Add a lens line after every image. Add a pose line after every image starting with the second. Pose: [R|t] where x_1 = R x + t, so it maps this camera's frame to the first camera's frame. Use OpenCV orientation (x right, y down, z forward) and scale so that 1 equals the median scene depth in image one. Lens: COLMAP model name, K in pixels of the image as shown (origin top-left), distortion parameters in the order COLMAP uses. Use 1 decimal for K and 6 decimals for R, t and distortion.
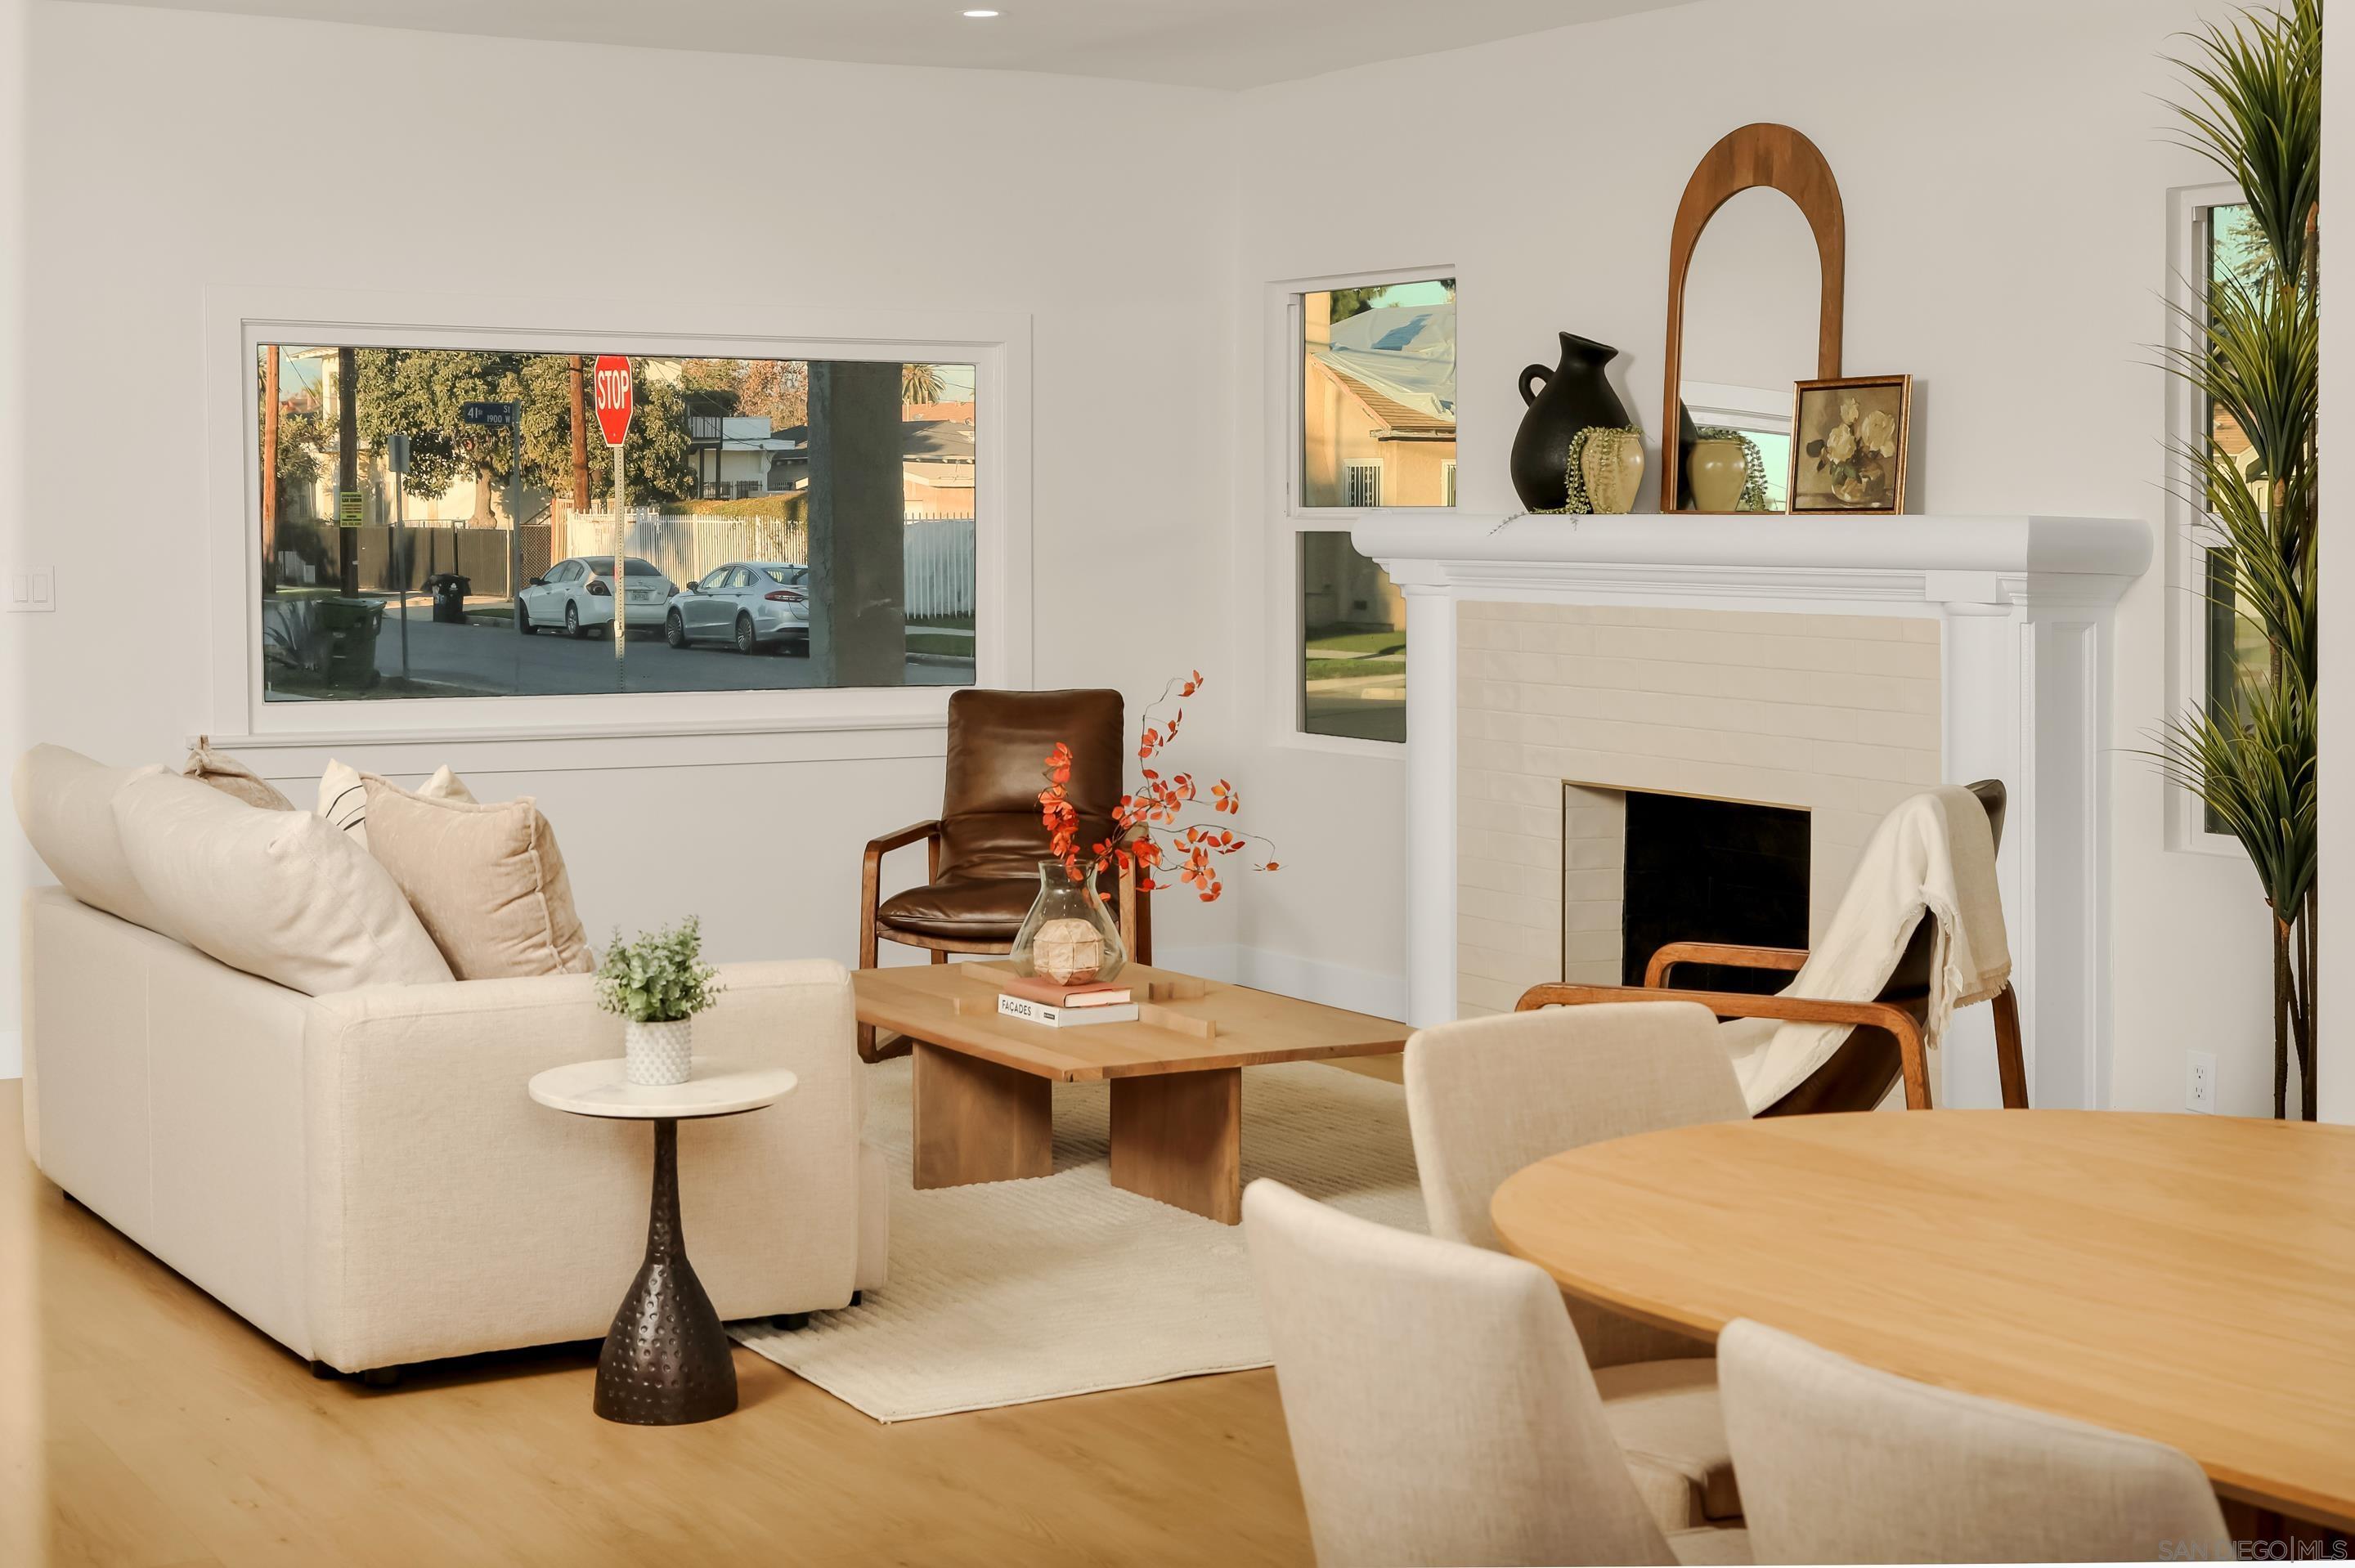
lens RADIAL K [[3268.4, 0, 1177.5], [0, 3268.4, 784.0], [0, 0, 1]] dist [0.017302, 0.027422]
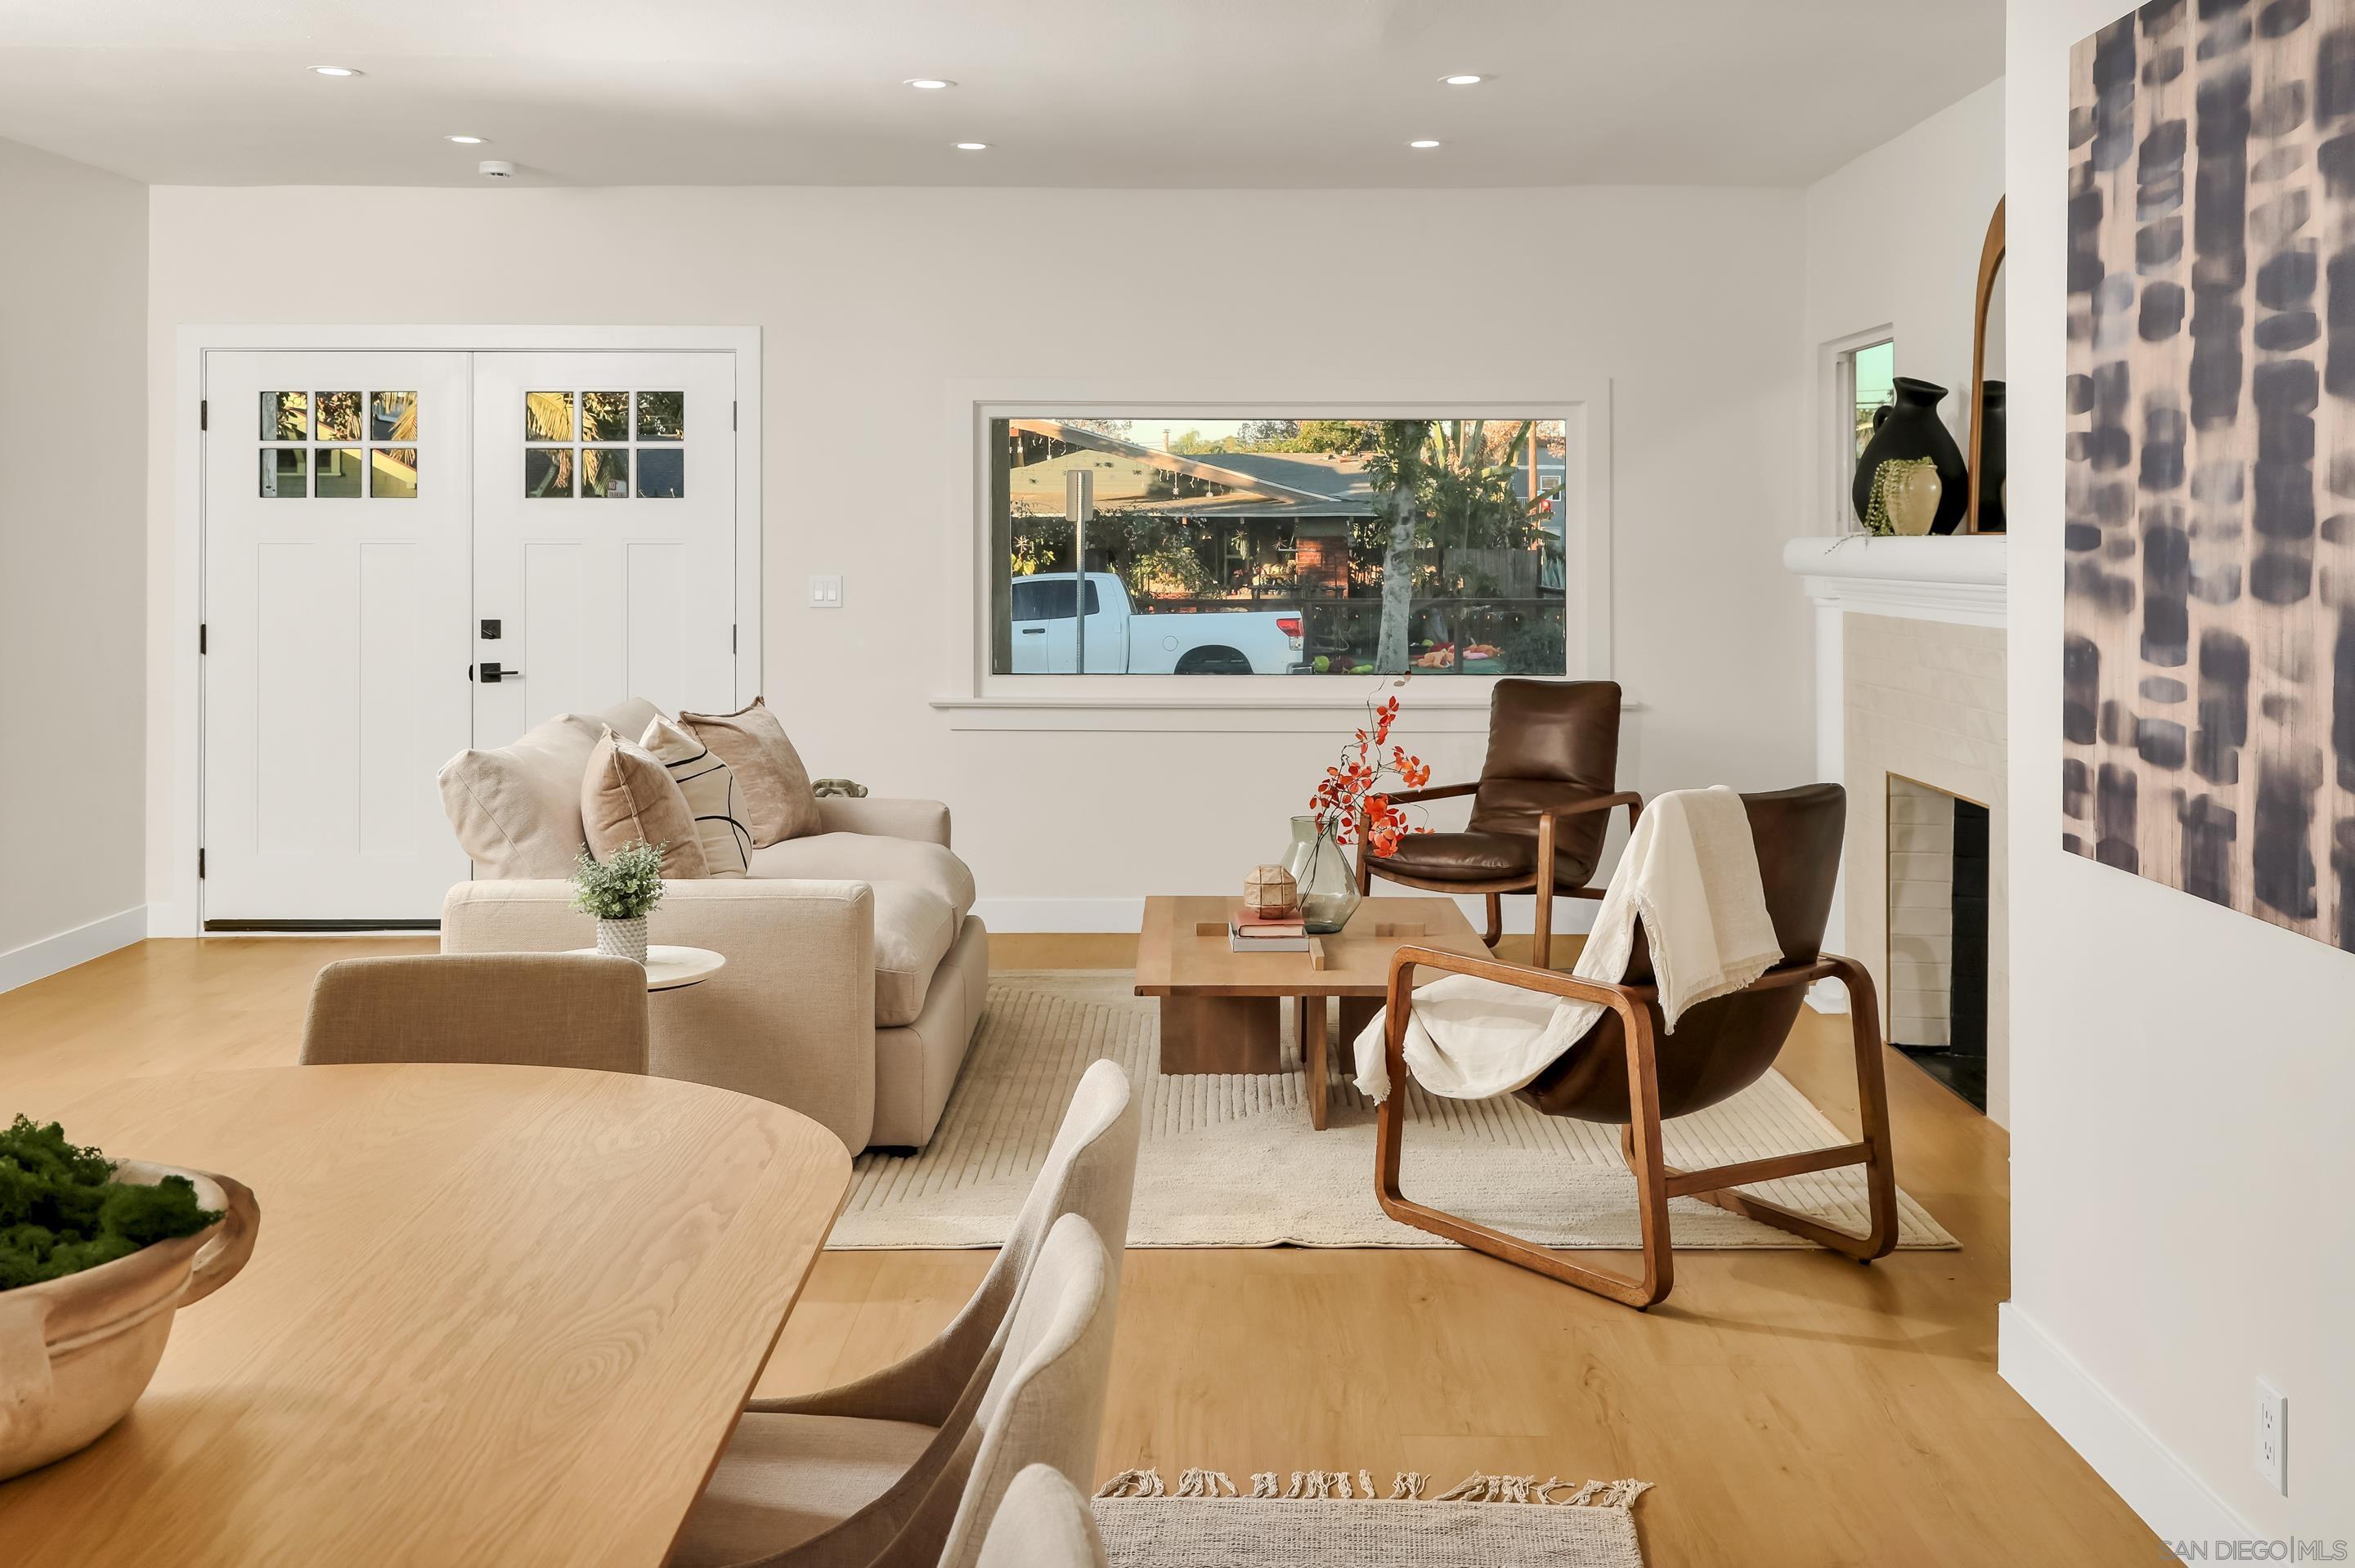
lens RADIAL K [[2397.5, 0, 1081.3], [0, 2397.5, 603.7], [0, 0, 1]] dist [0.039732, 0.009228]
pose [[0.868913, 0.009571, -0.494873, 0.344868], [-0.037580, 0.998203, -0.046678, -0.011834], [0.493537, 0.059157, 0.867711, 0.169392]]
